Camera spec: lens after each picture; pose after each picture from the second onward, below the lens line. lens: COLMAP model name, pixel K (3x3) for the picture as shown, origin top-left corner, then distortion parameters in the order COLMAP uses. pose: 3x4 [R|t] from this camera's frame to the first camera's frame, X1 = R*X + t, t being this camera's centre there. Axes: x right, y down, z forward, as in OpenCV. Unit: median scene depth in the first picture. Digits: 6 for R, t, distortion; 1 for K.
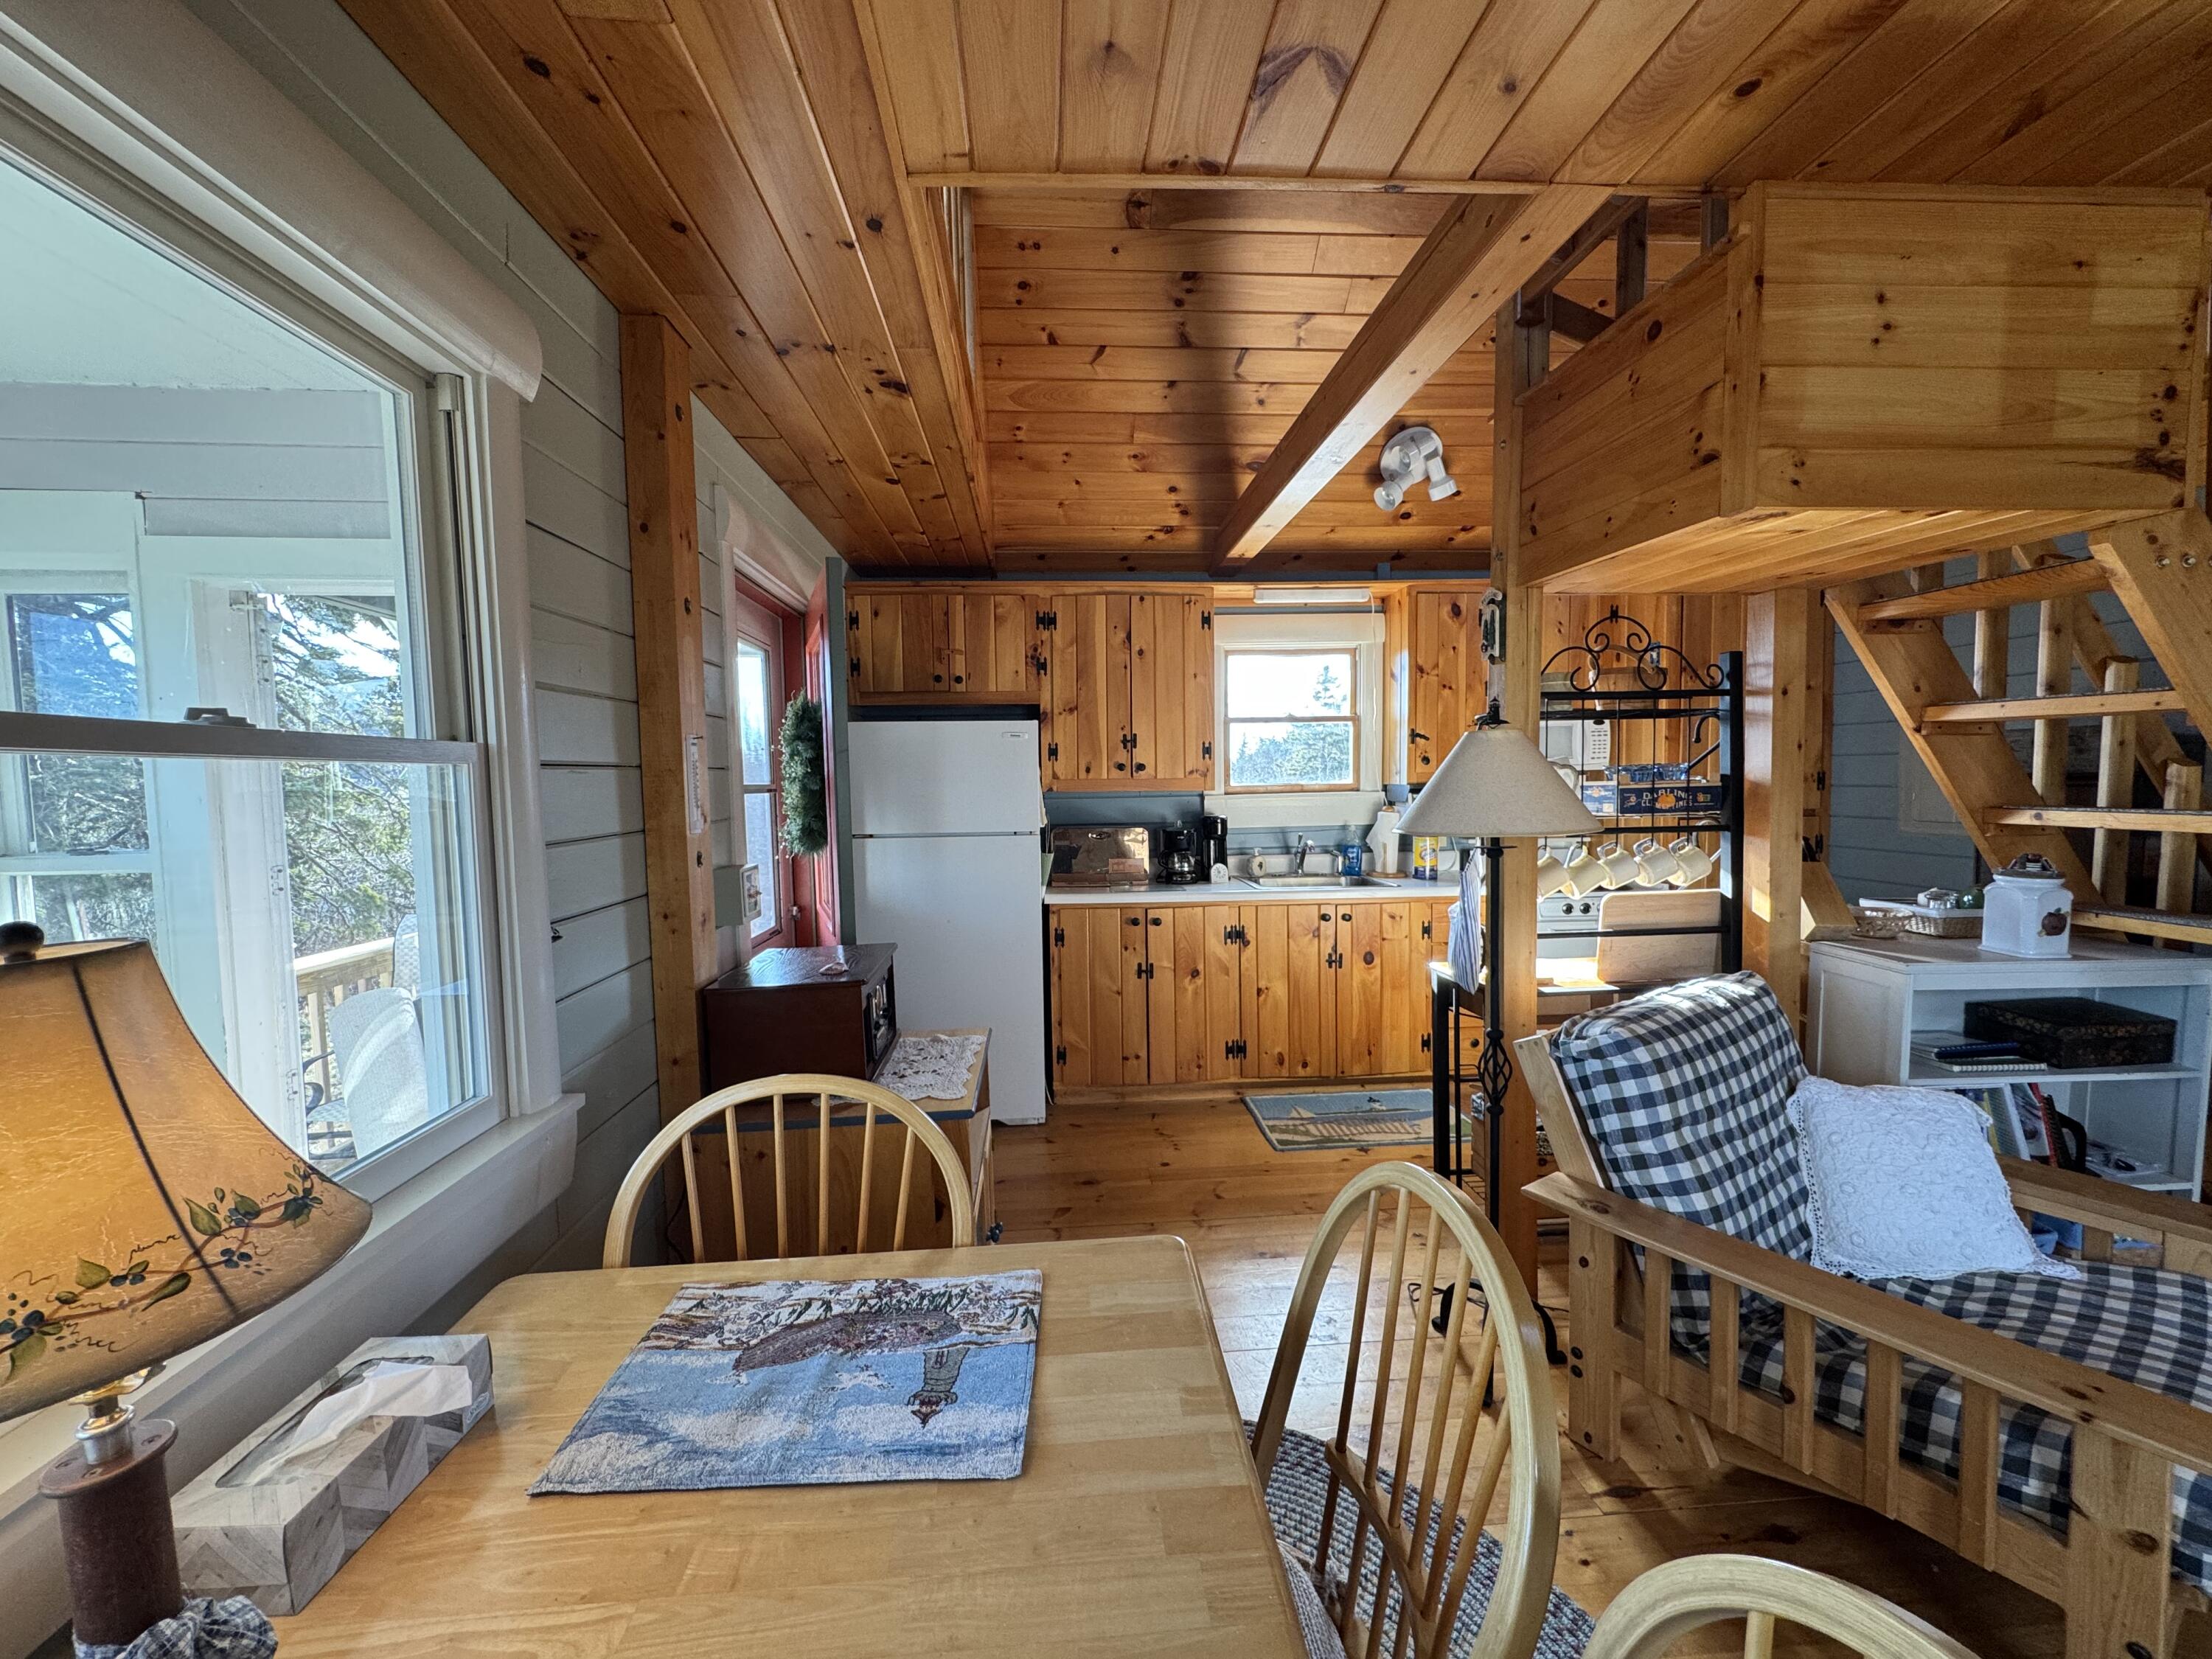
lens RADIAL K [[881.4, 0, 1109.2], [0, 881.4, 836.9], [0, 0, 1]] dist [-0.002779, -0.000240]
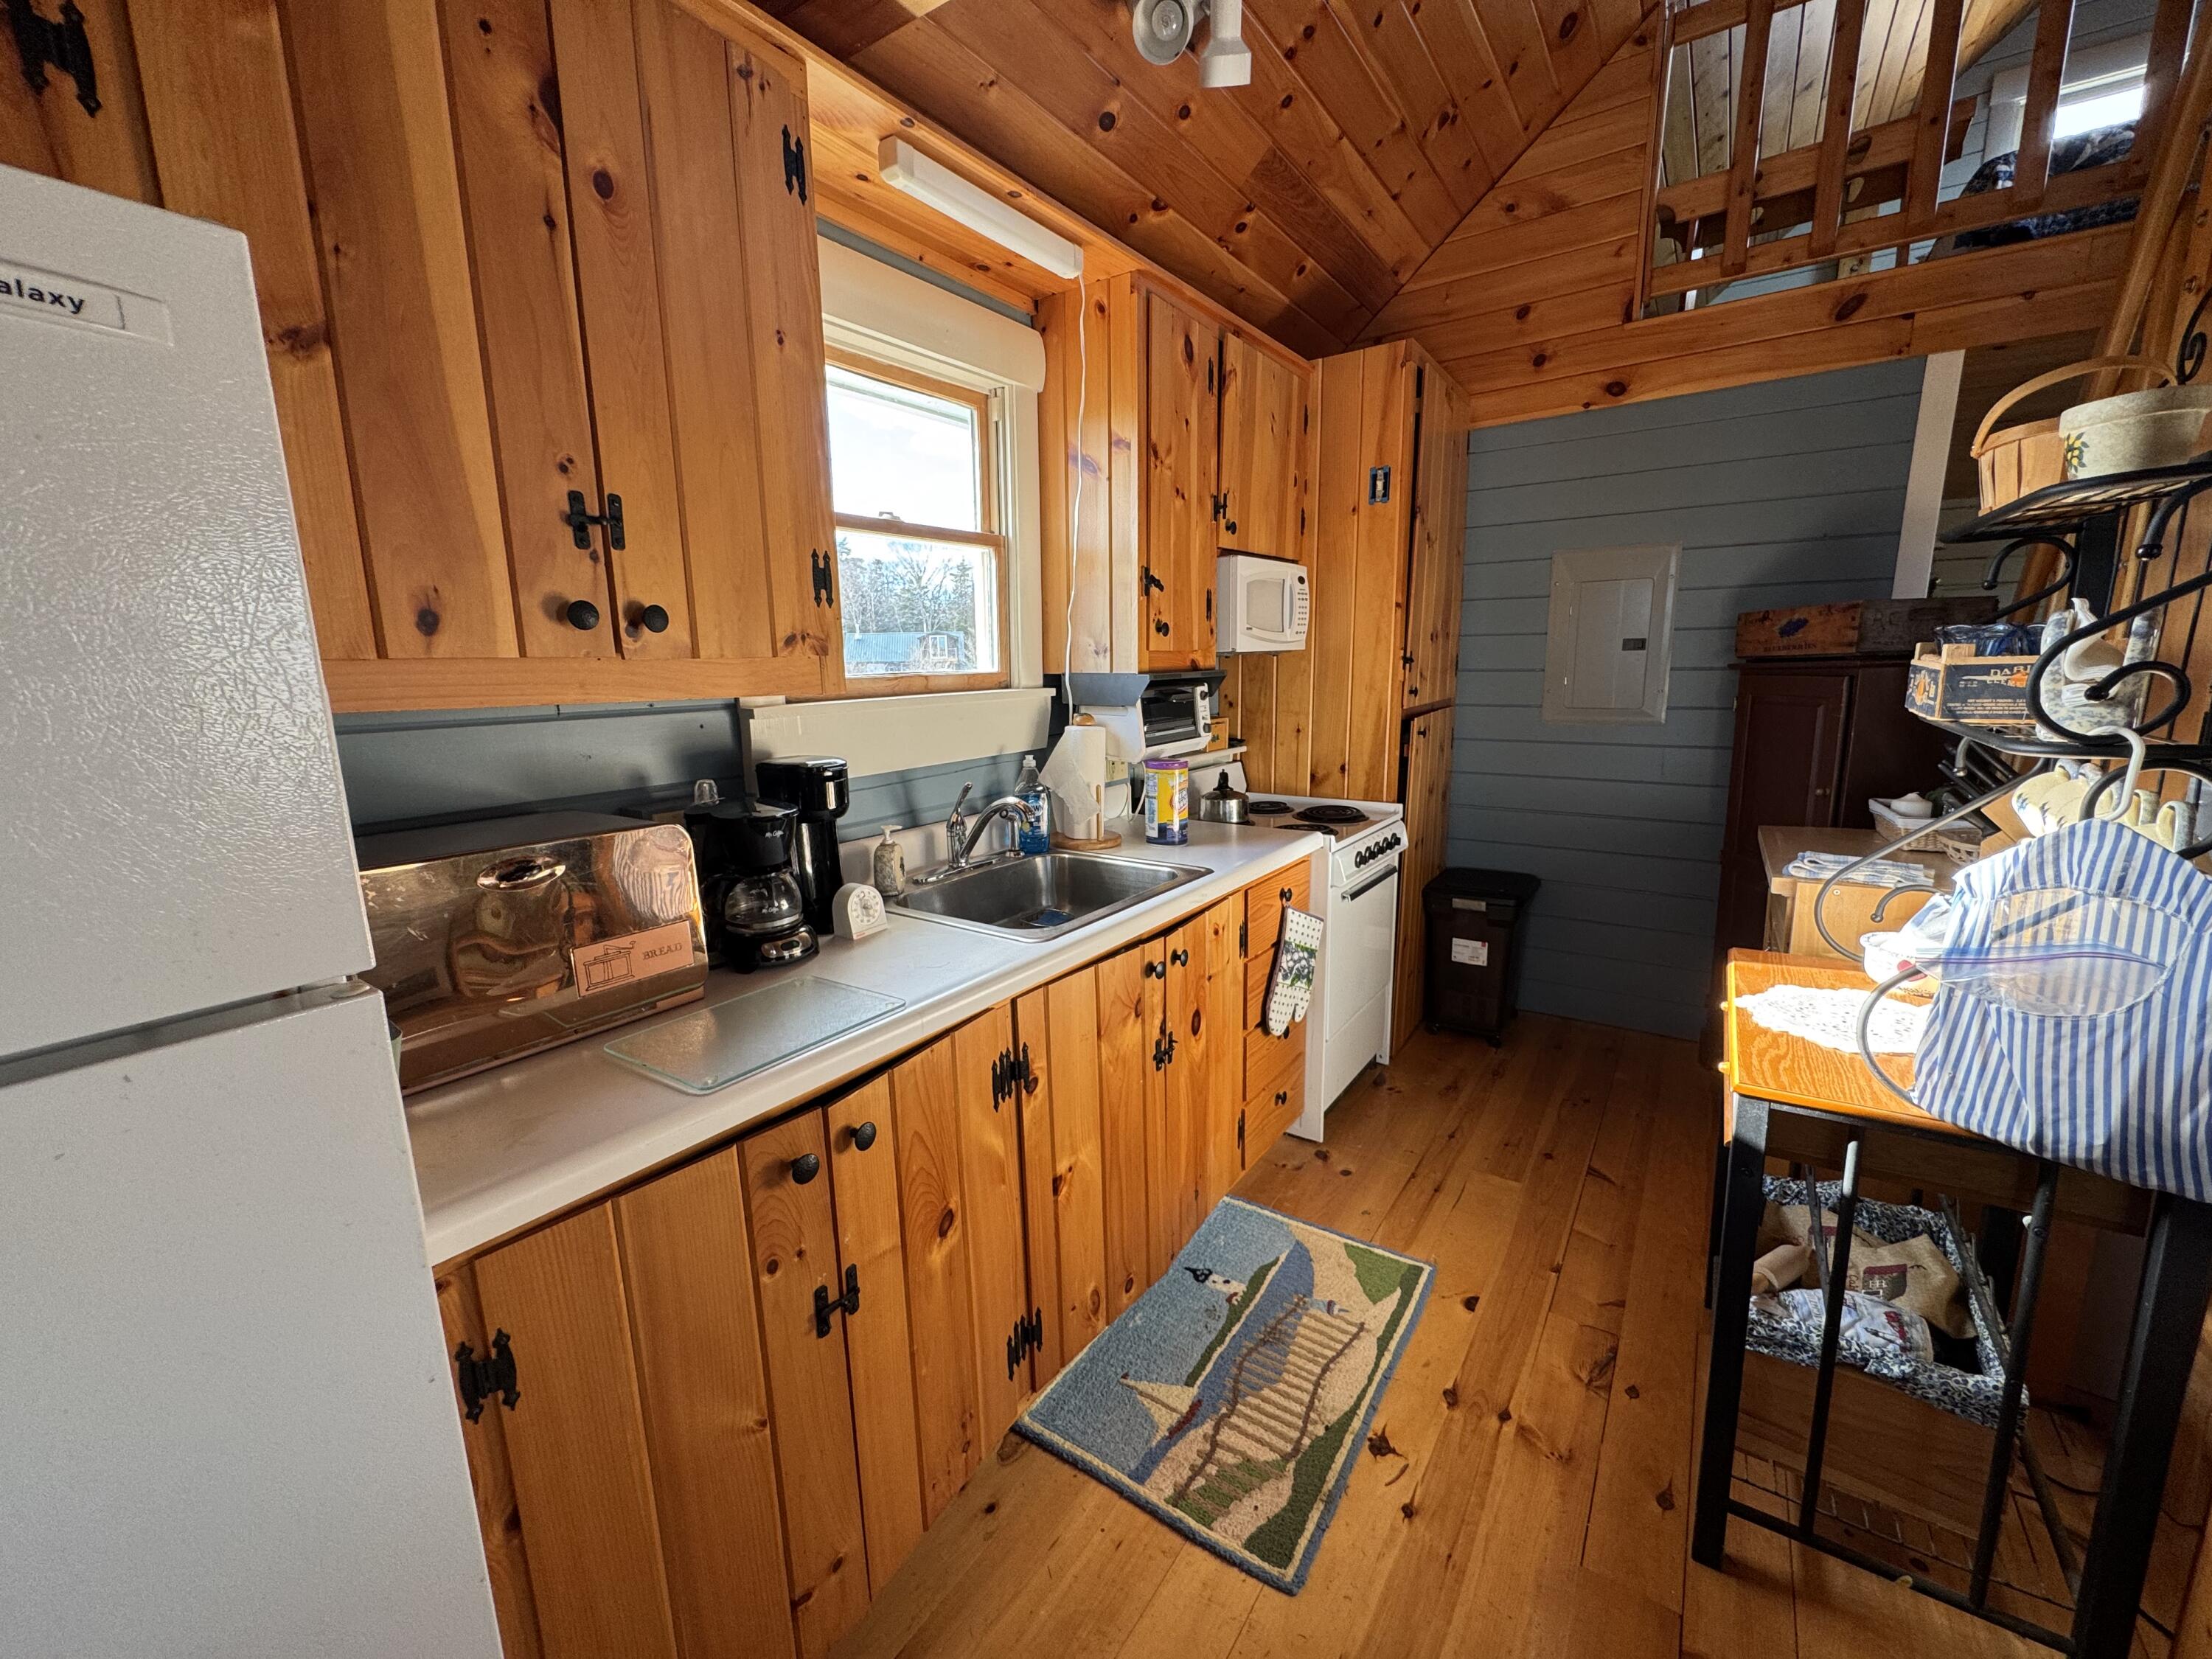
lens RADIAL K [[881.4, 0, 1103.0], [0, 881.4, 832.2], [0, 0, 1]] dist [-0.002779, -0.000240]
pose [[0.627560, -0.144489, 0.765043, -0.102624], [0.056146, 0.988469, 0.140630, -0.041733], [-0.776541, -0.045300, 0.628436, 0.697770]]
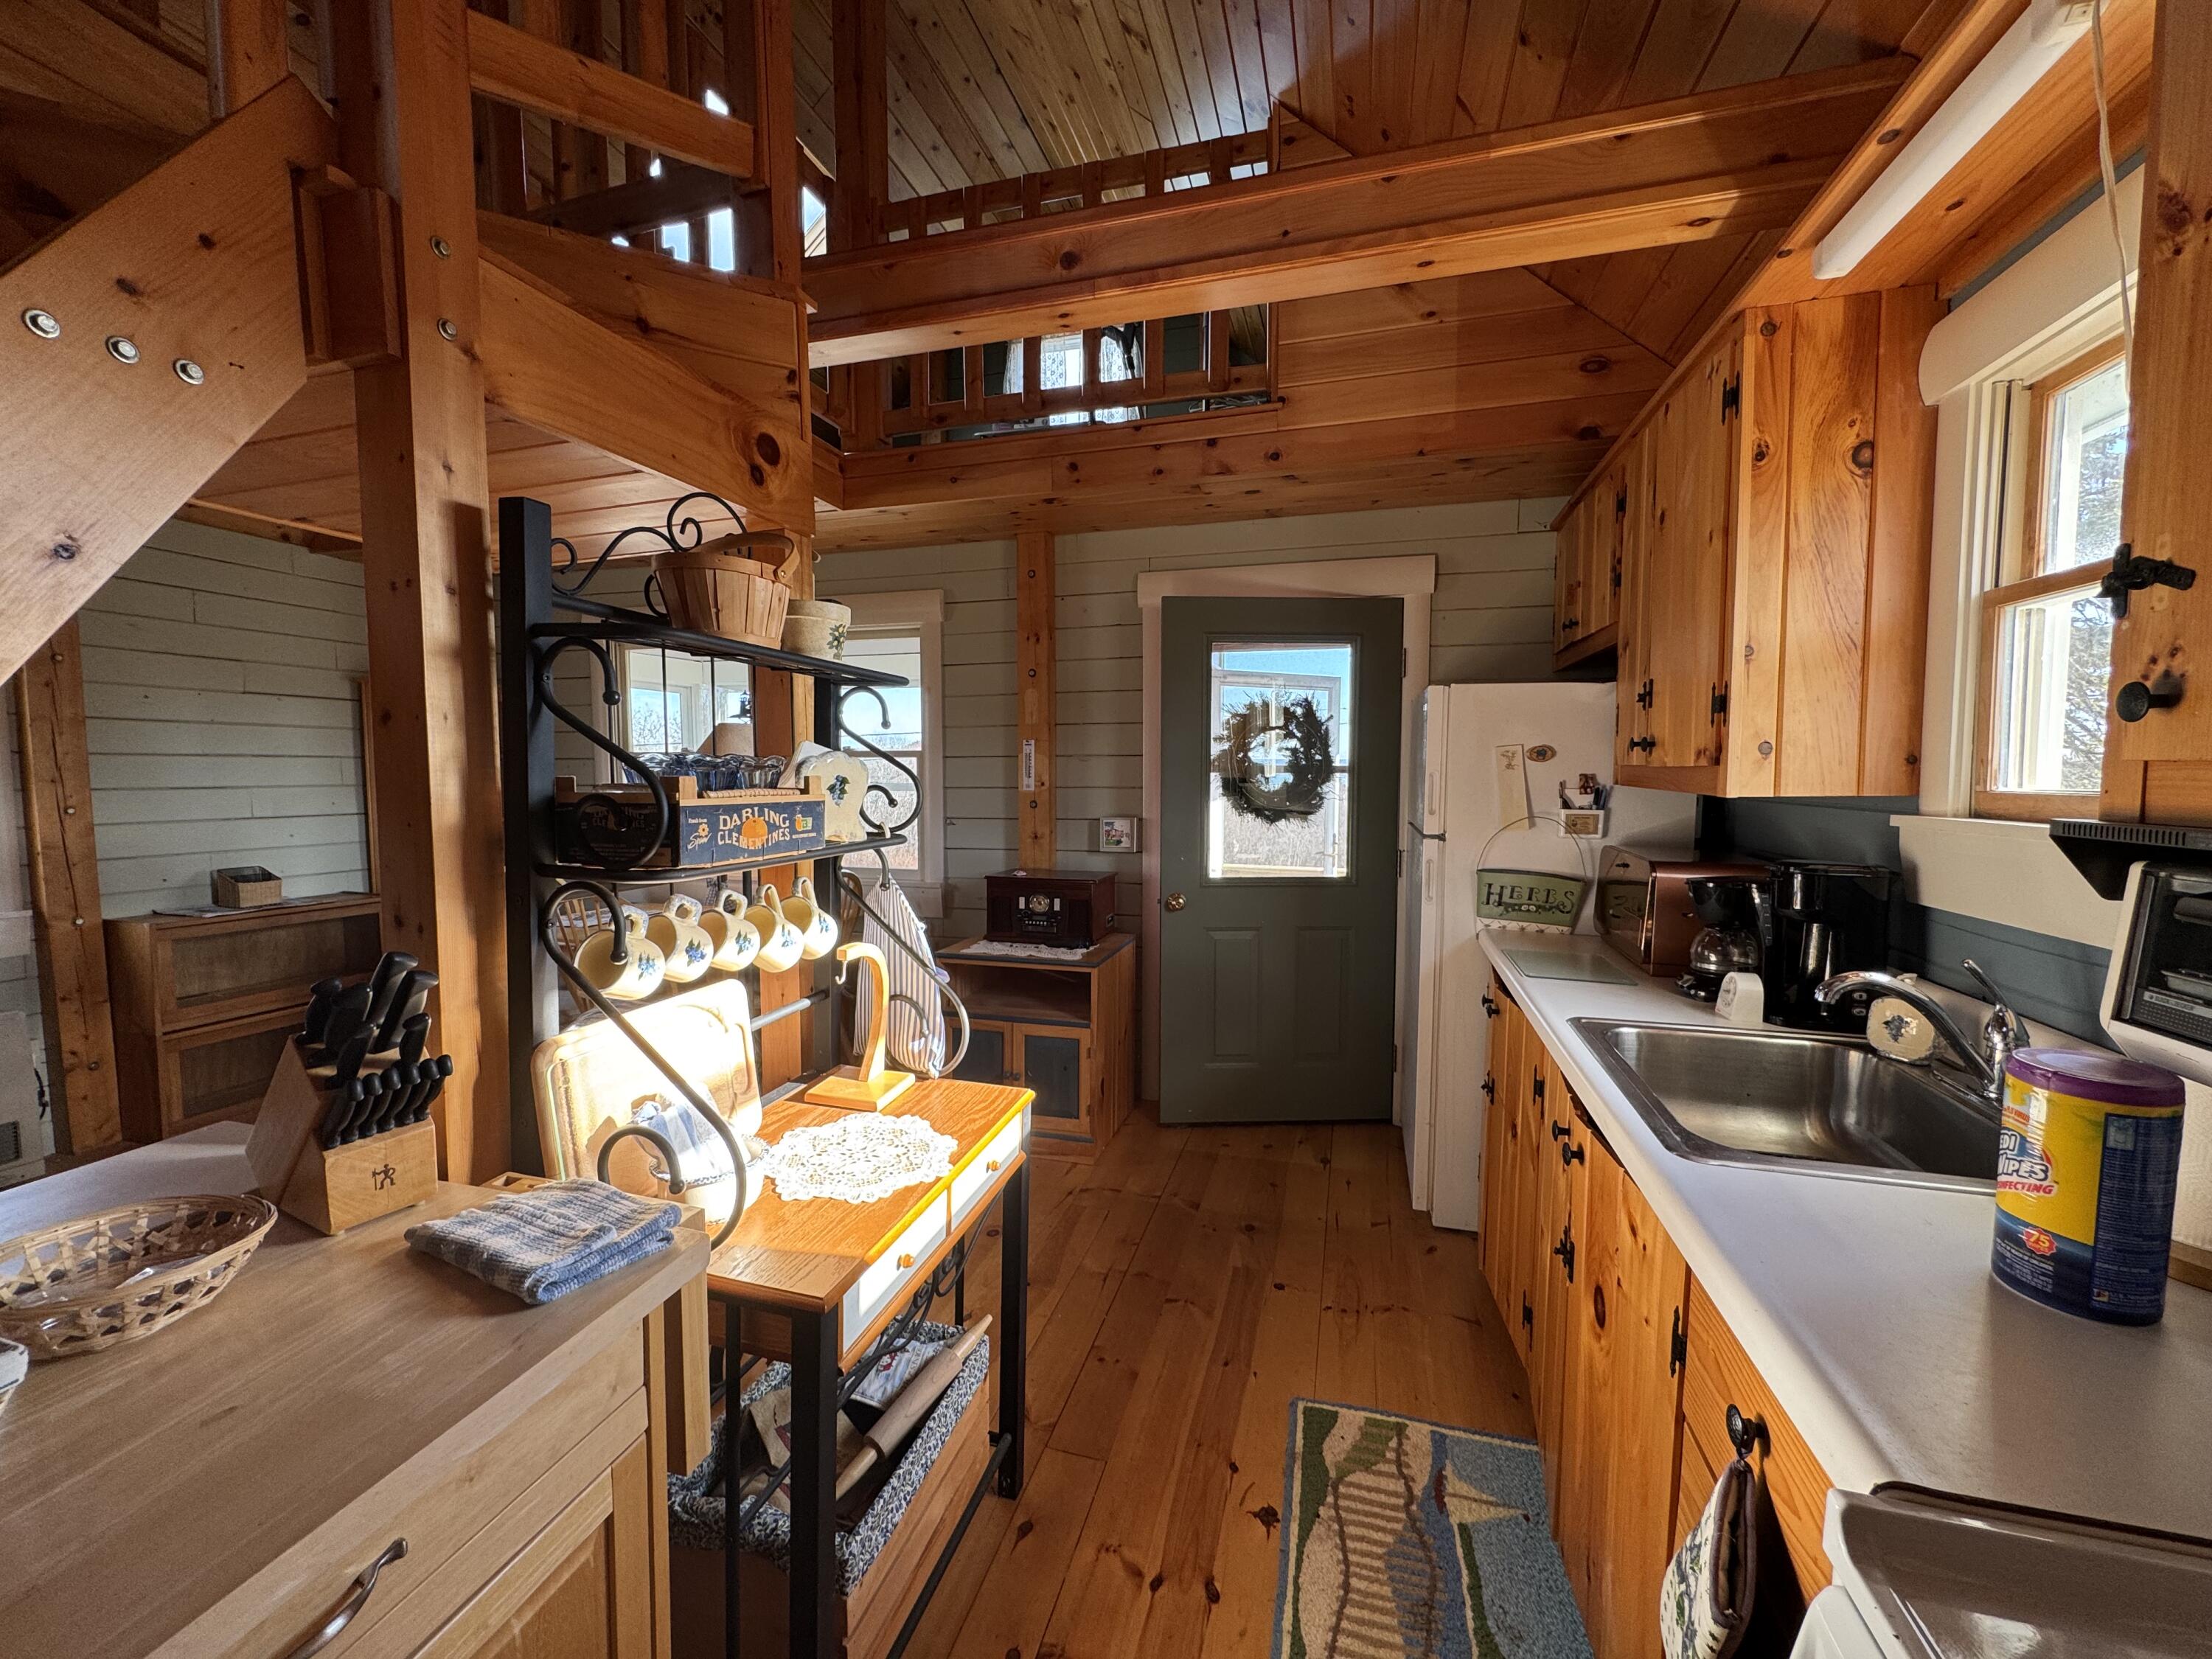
lens RADIAL K [[881.4, 0, 1100.0], [0, 881.4, 827.4], [0, 0, 1]] dist [-0.002779, -0.000240]
pose [[-0.348342, 0.082032, -0.933771, 0.635079], [-0.051489, 0.992985, 0.106442, -0.069122], [0.935952, 0.085157, -0.341675, 0.879269]]
